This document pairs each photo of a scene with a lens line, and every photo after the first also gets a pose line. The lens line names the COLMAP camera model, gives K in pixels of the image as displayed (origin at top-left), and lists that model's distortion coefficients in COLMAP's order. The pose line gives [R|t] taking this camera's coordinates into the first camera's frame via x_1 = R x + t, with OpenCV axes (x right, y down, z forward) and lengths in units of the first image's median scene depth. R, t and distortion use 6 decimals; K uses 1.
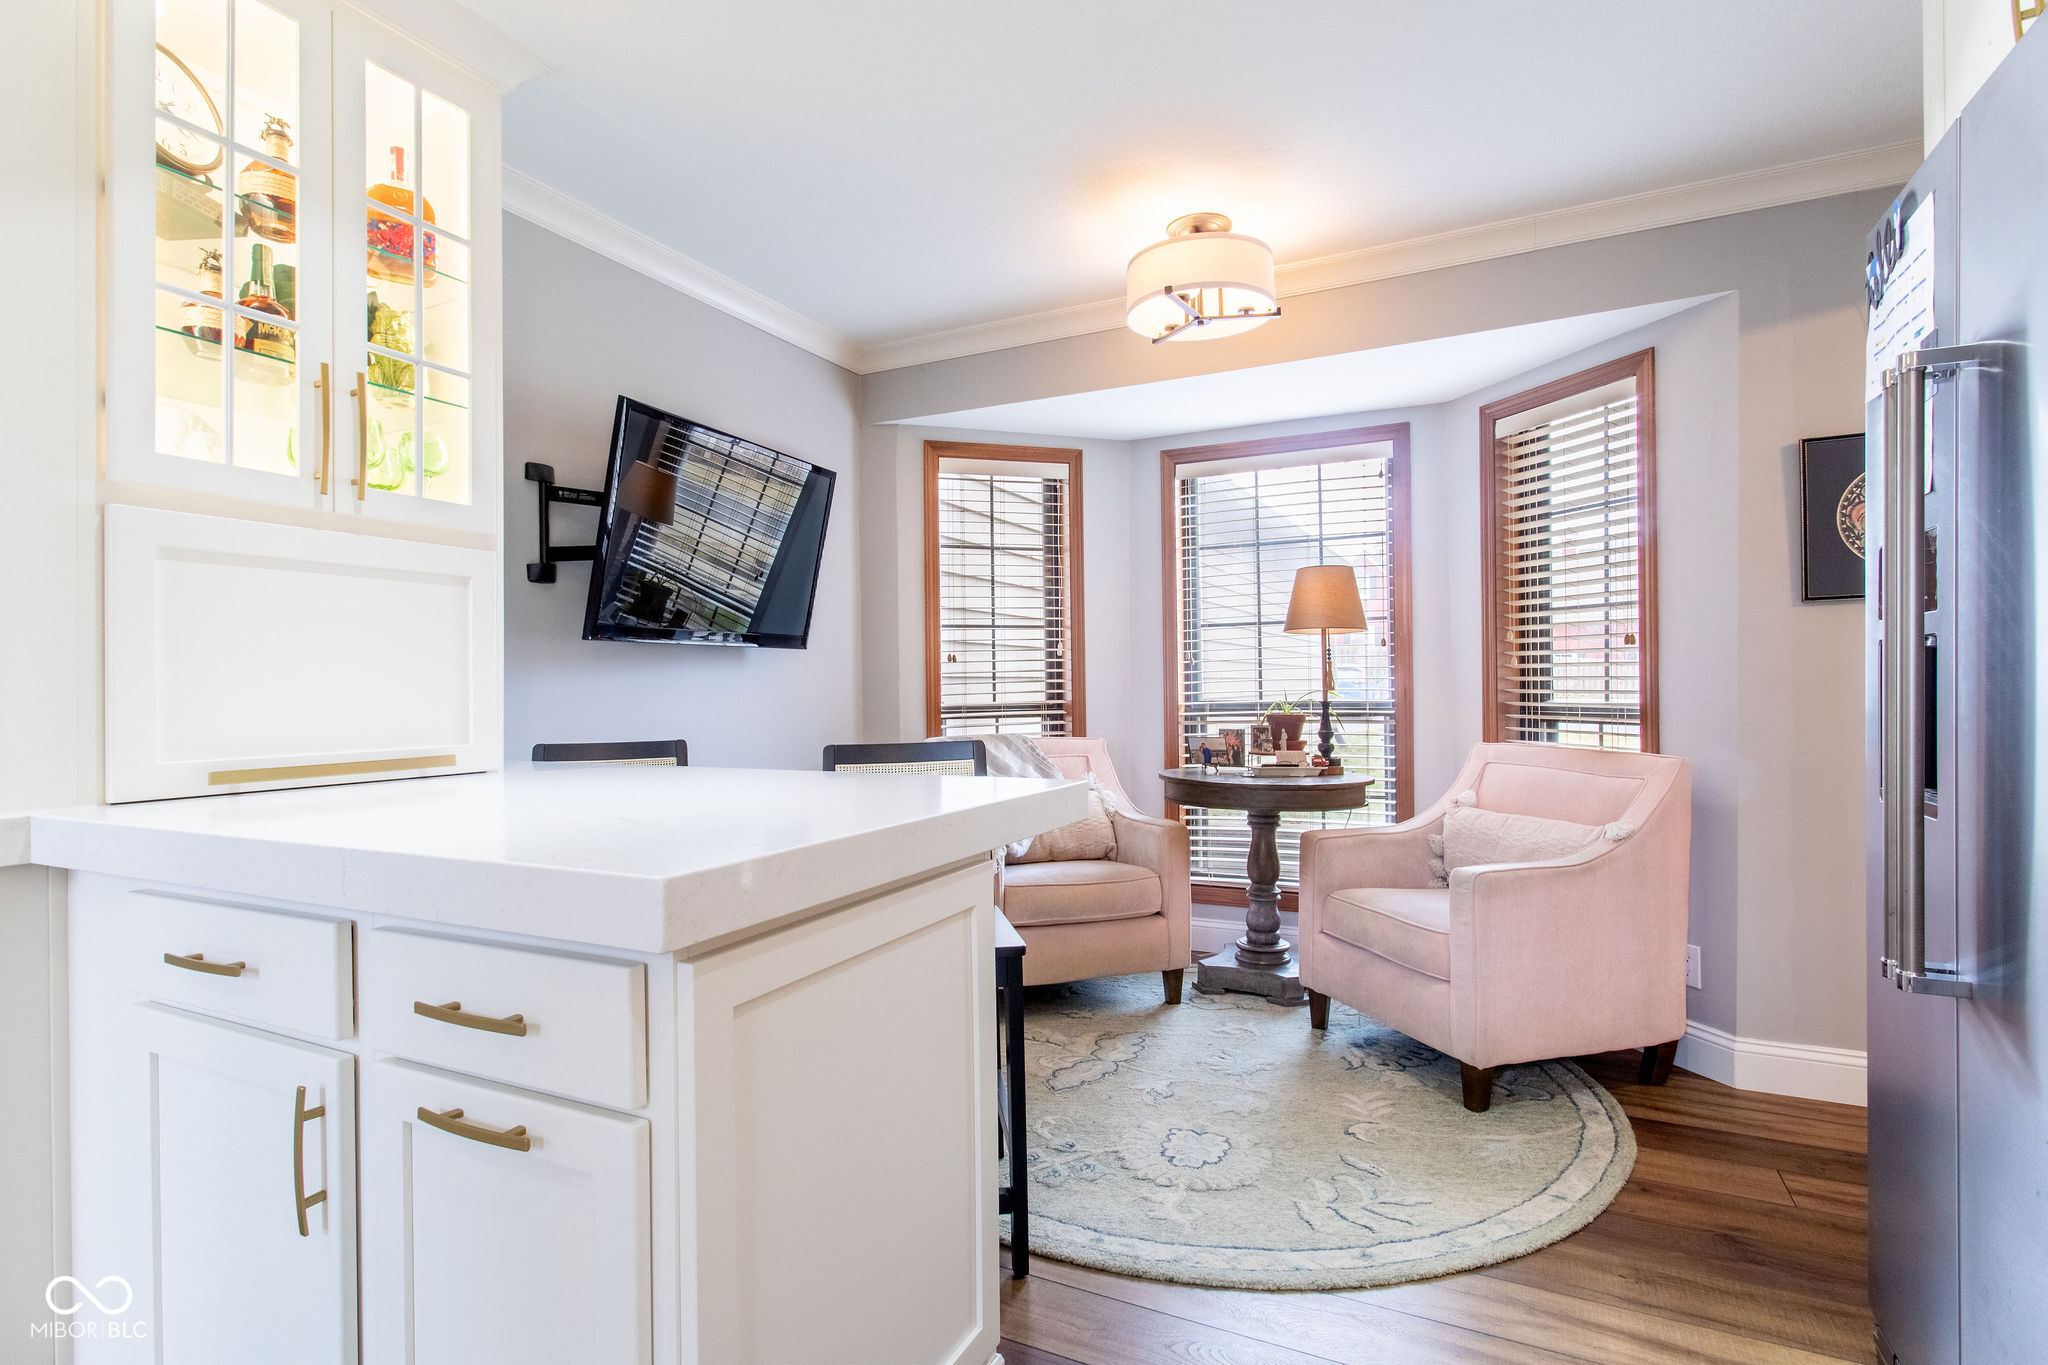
lens RADIAL K [[998.4, 0, 1024.0], [0, 998.4, 682.5], [0, 0, 1]] dist [-0.002625, -0.000179]
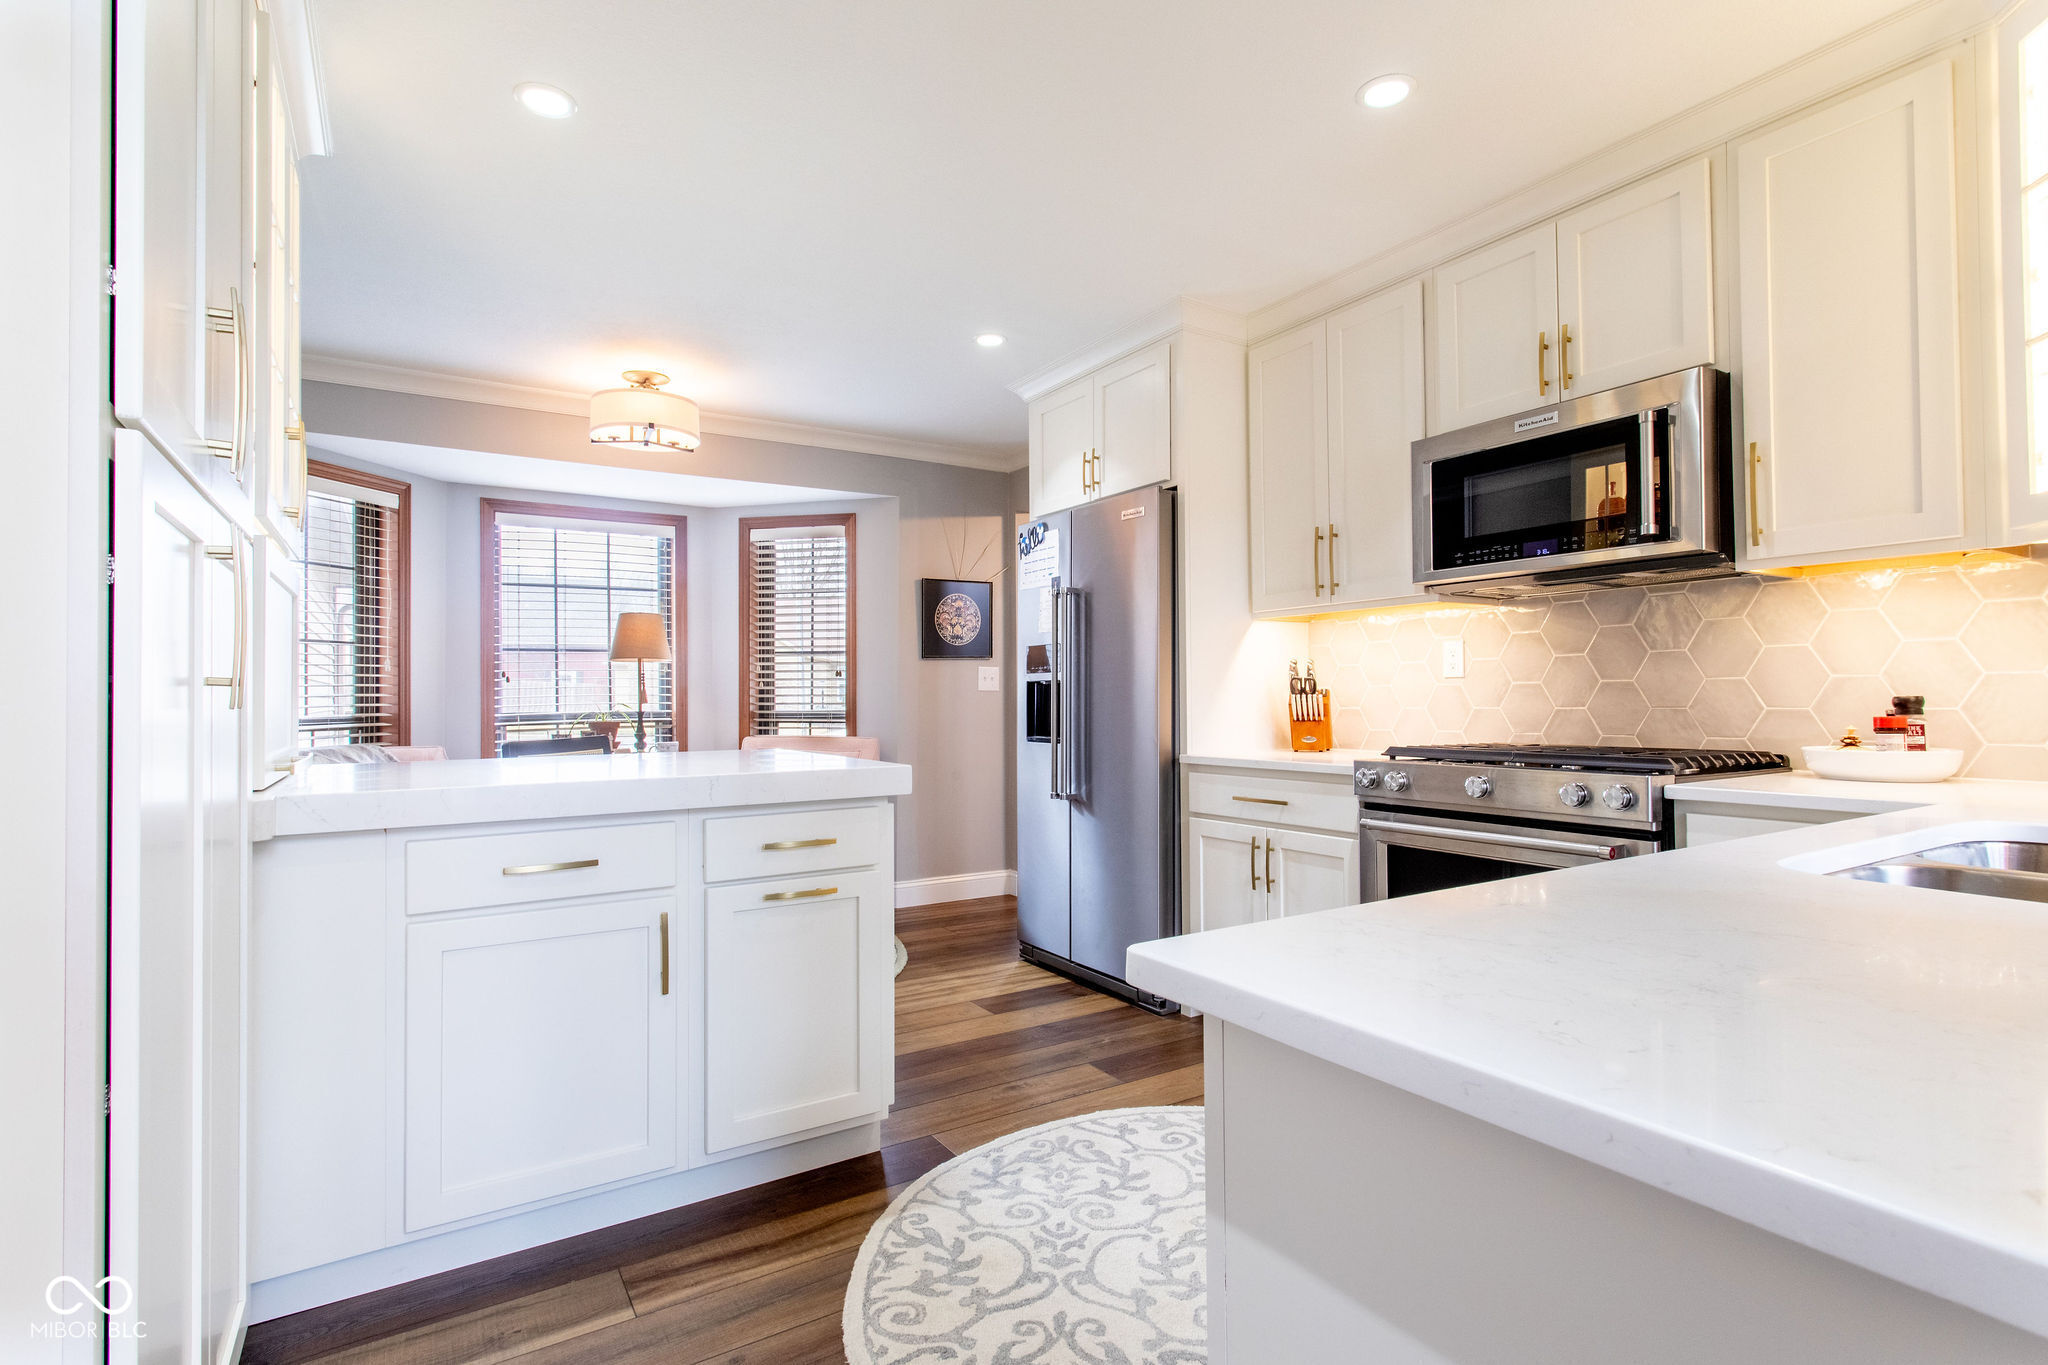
lens RADIAL K [[976.2, 0, 1015.8], [0, 976.2, 682.3], [0, 0, 1]] dist [-0.000218, 0.000821]
pose [[0.528475, 0.018743, 0.848742, -0.594094], [-0.001358, 0.999774, -0.021233, 0.007097], [-0.848948, 0.010069, 0.528381, -0.152743]]
